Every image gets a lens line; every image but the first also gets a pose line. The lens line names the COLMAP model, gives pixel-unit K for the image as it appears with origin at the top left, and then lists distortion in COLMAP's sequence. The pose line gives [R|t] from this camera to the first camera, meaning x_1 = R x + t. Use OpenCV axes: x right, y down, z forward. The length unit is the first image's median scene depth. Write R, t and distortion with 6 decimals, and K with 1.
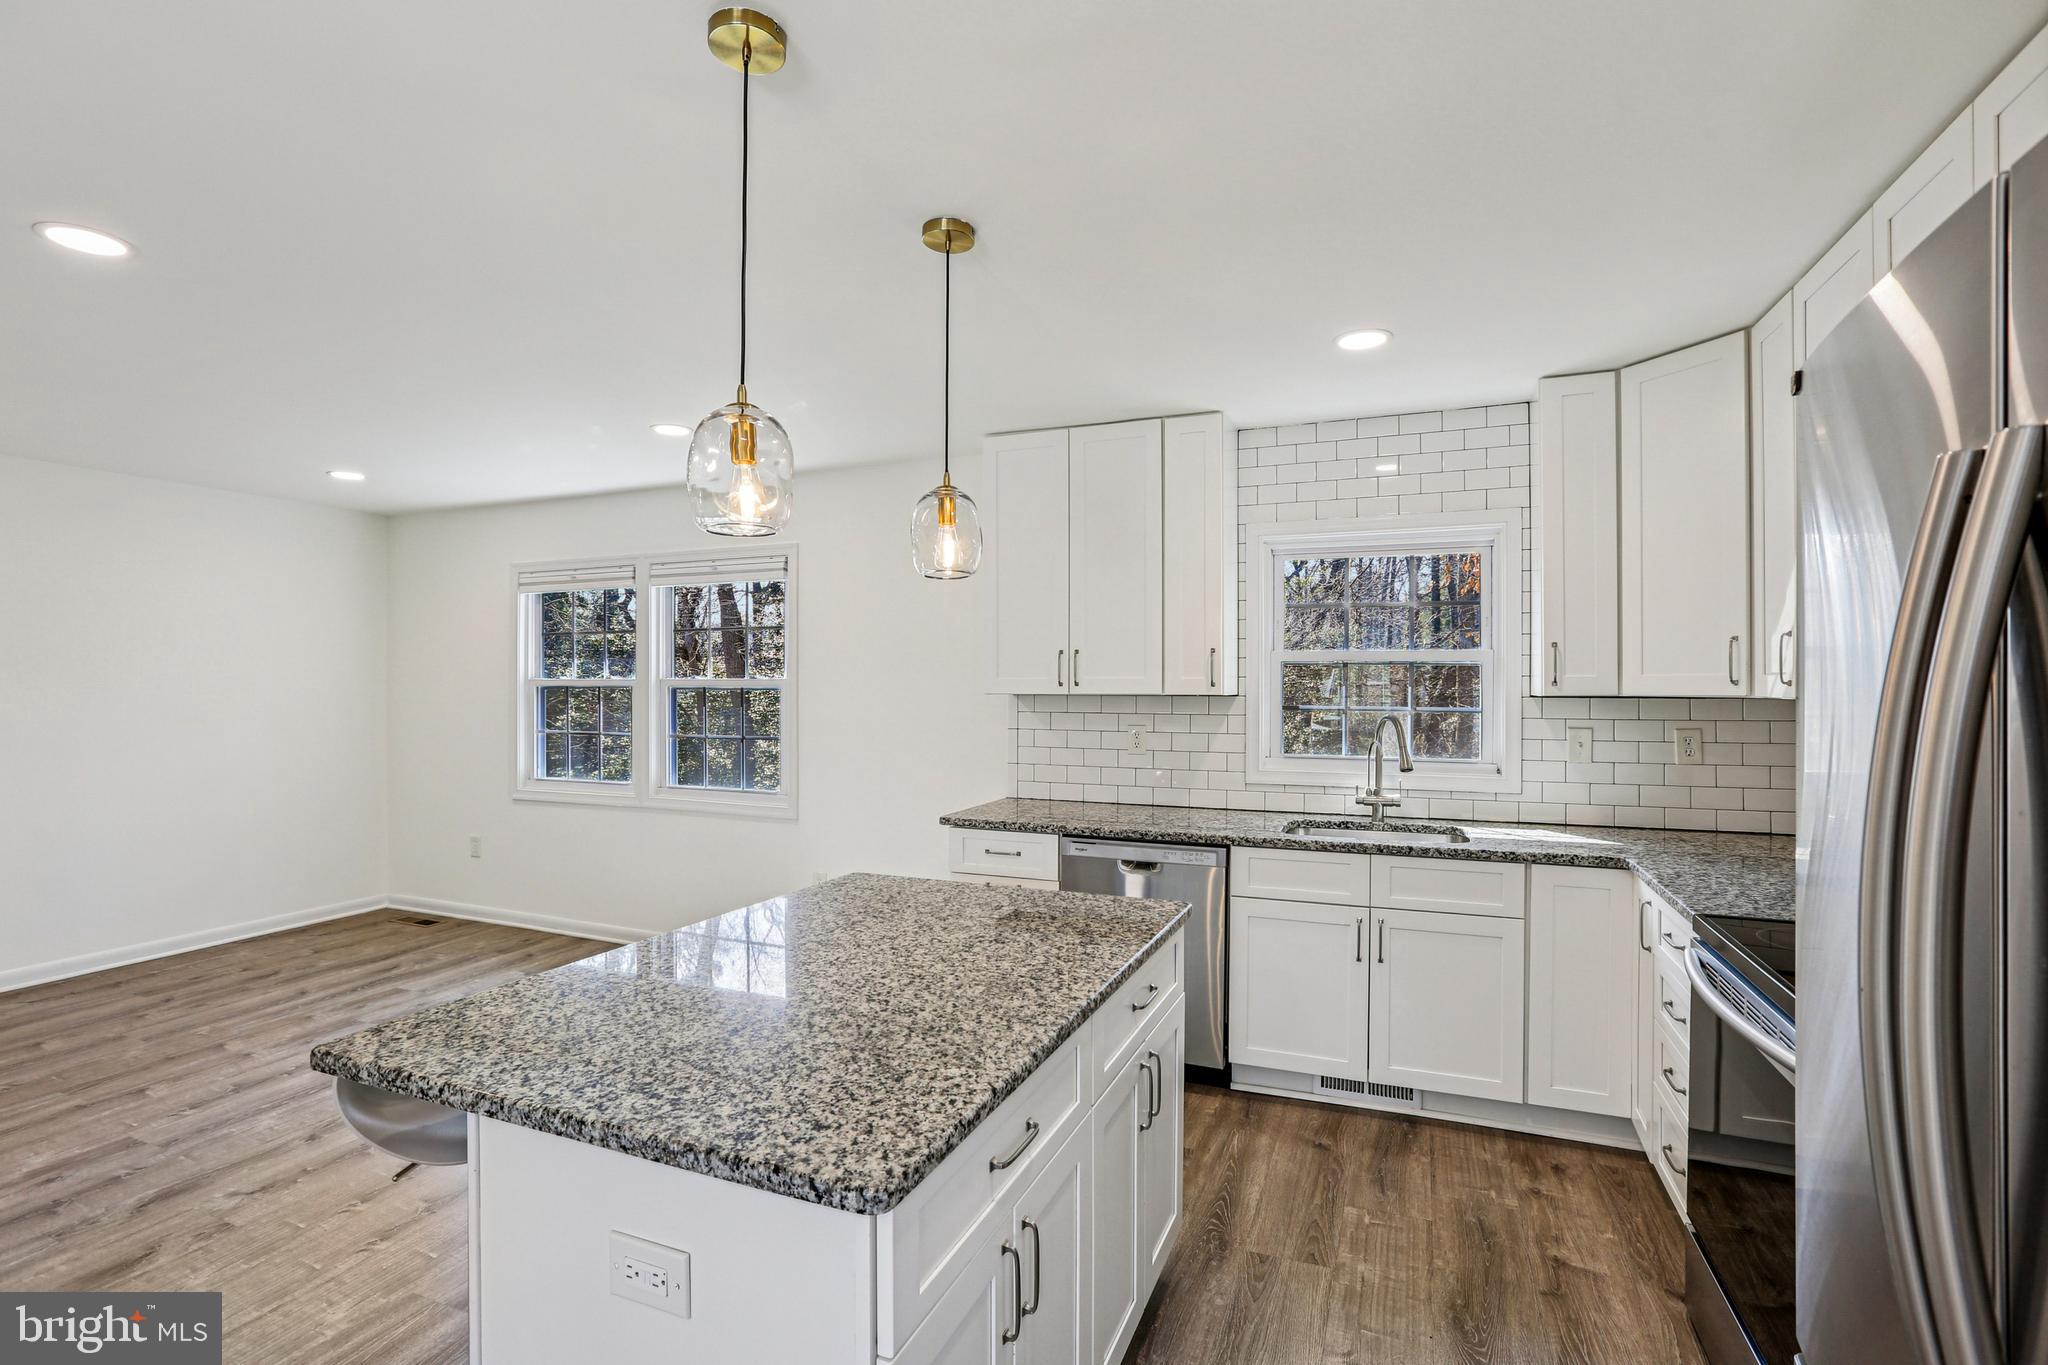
lens RADIAL K [[954.8, 0, 1017.6], [0, 954.8, 674.2], [0, 0, 1]] dist [-0.031508, 0.014107]
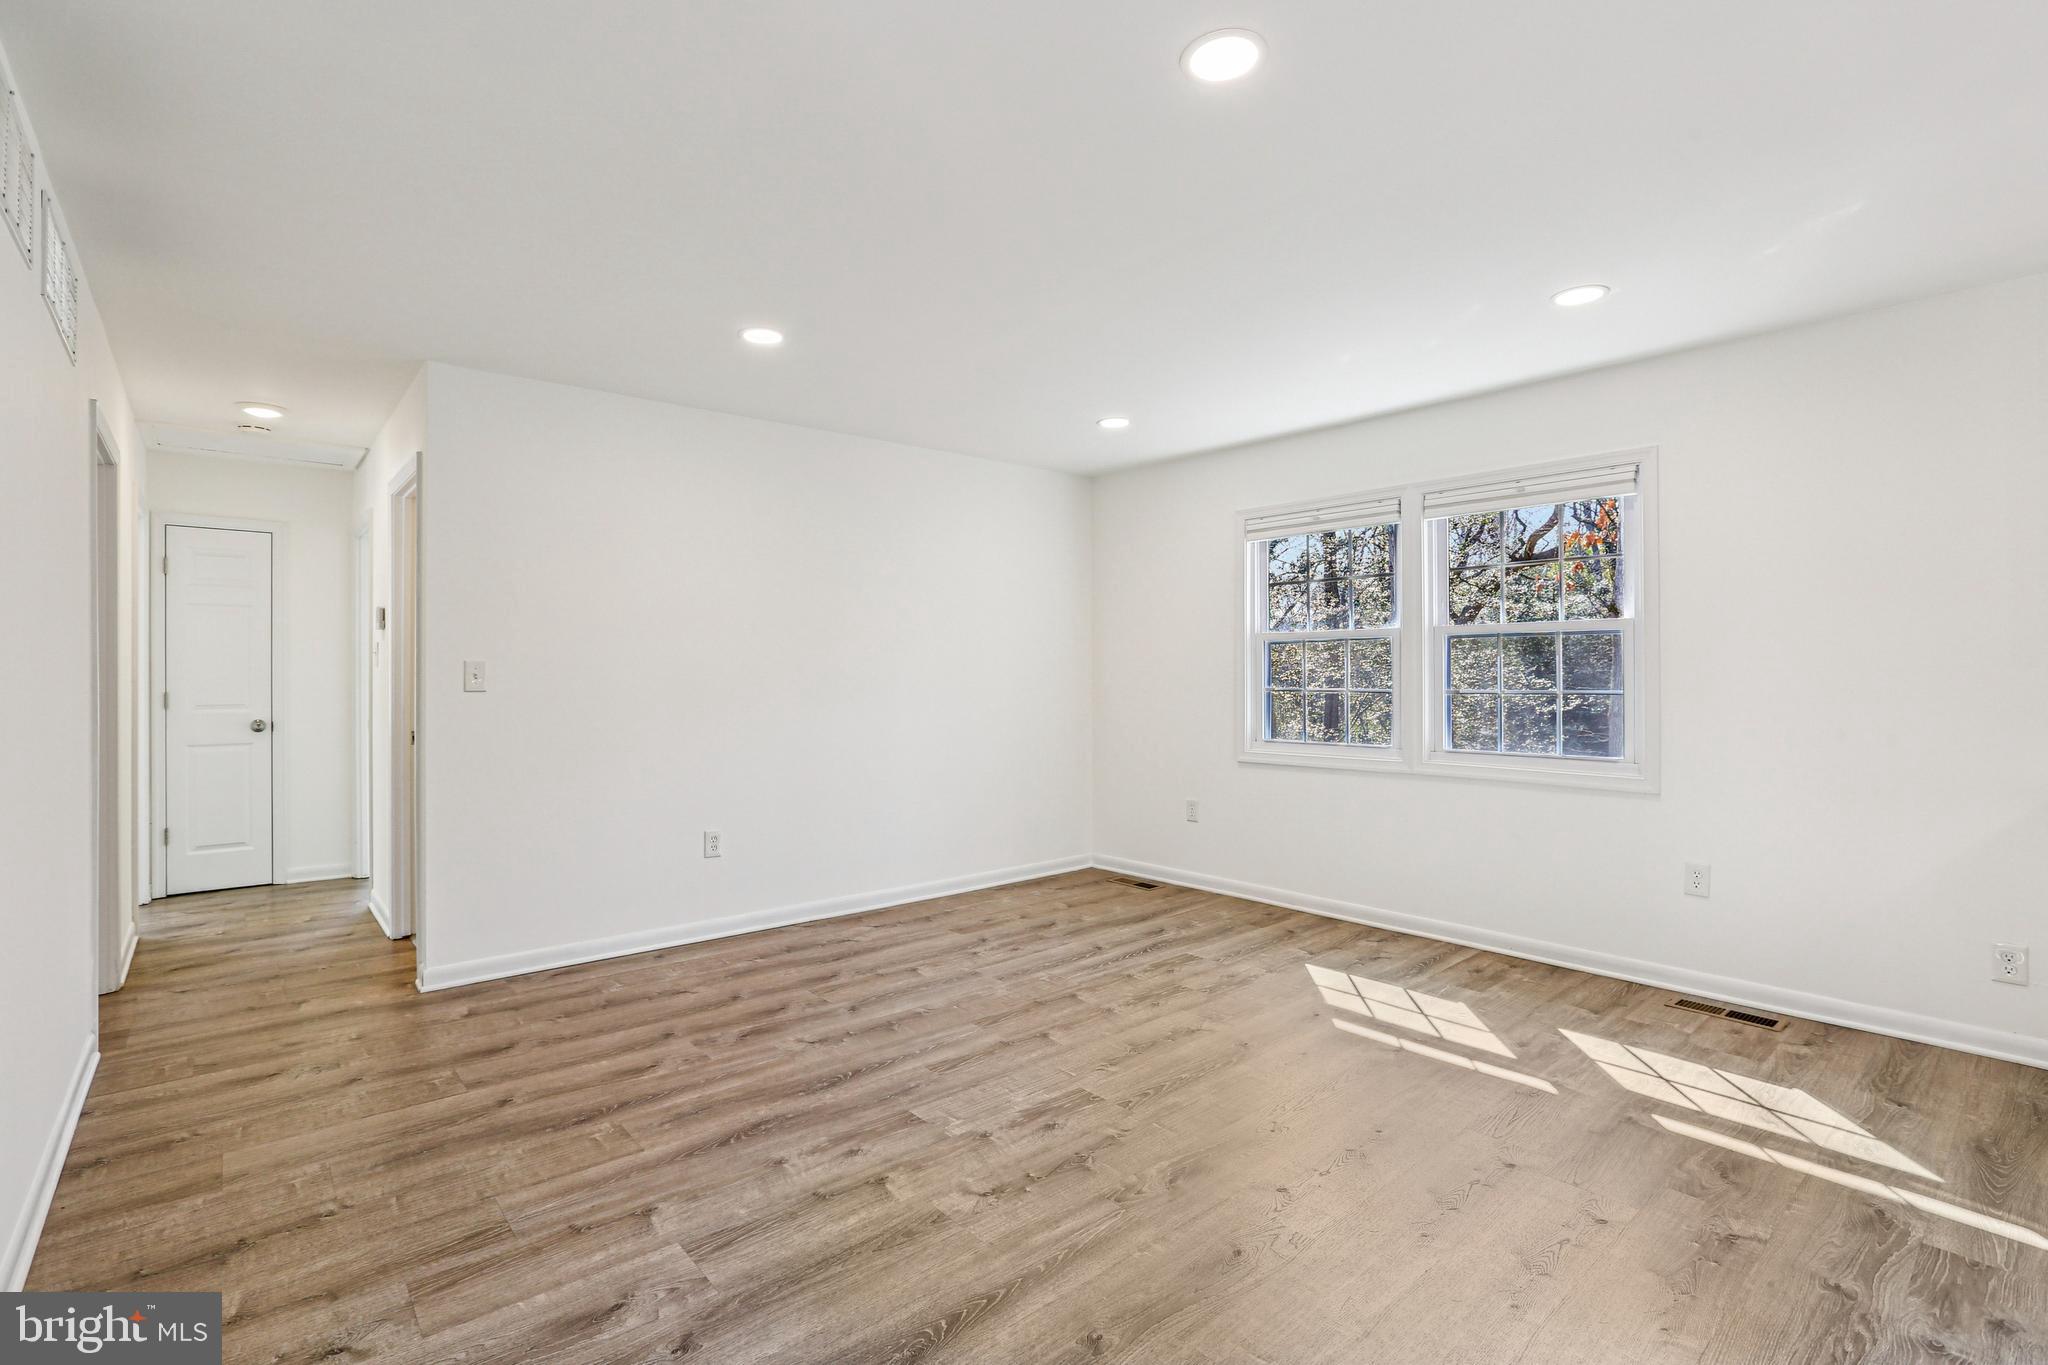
lens RADIAL K [[941.9, 0, 1014.0], [0, 941.9, 674.1], [0, 0, 1]] dist [-0.033846, 0.013043]
pose [[0.894630, -0.008195, -0.446733, -0.425976], [0.012500, 0.999899, 0.006690, 0.048040], [0.446633, -0.011569, 0.894642, 0.090883]]
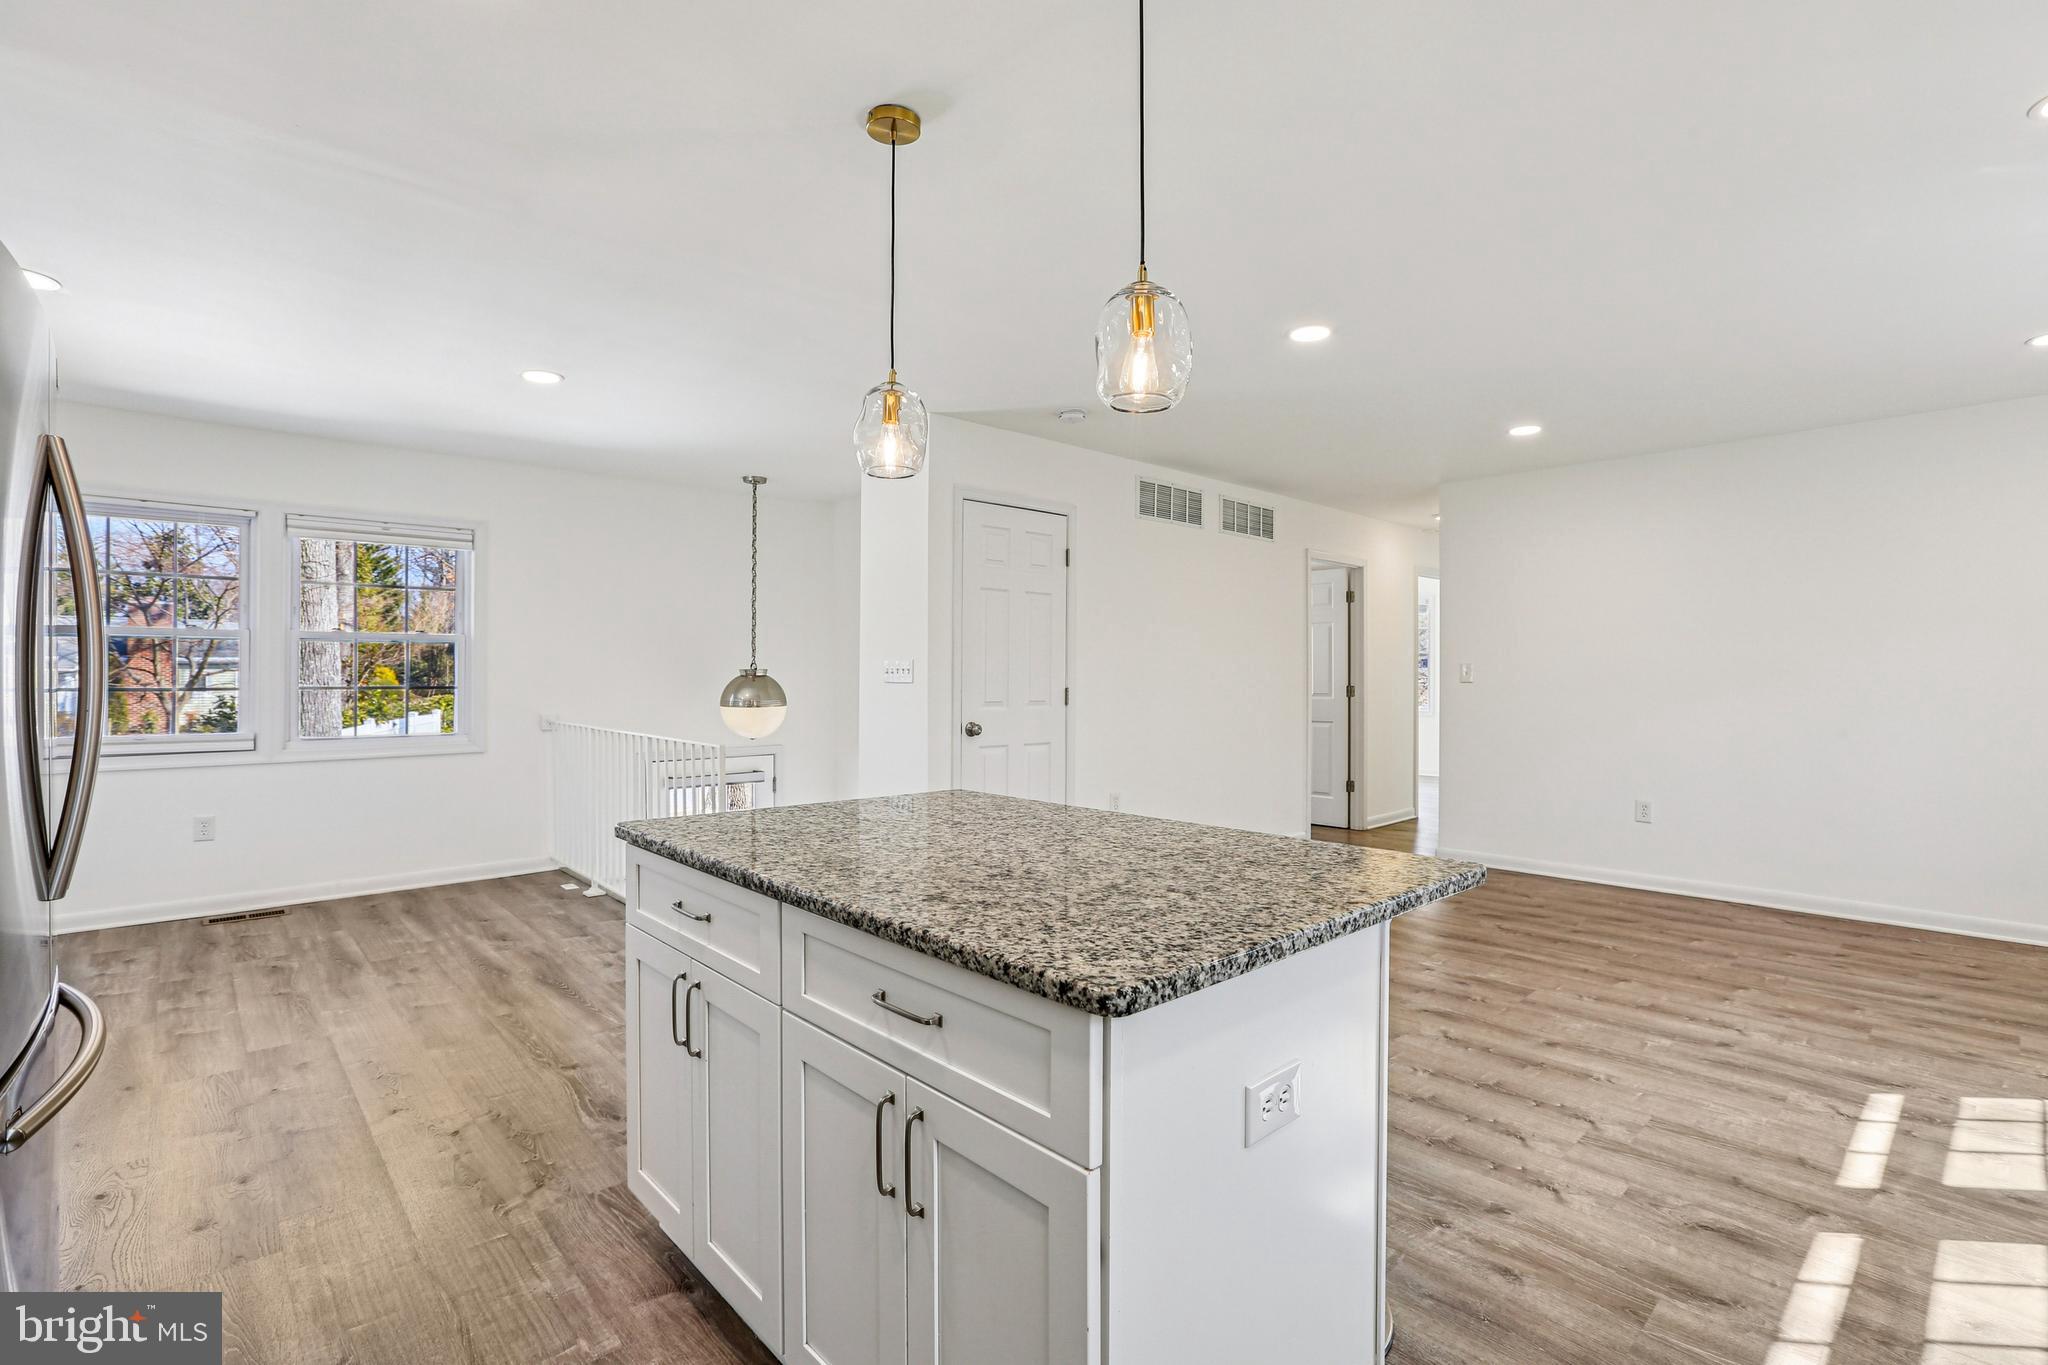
lens RADIAL K [[941.9, 0, 1014.0], [0, 941.9, 674.1], [0, 0, 1]] dist [-0.033846, 0.013043]
pose [[-0.419693, -0.003146, -0.907660, 0.335211], [0.008497, 0.999937, -0.007395, 0.058665], [0.907626, -0.010816, -0.419640, 0.658149]]
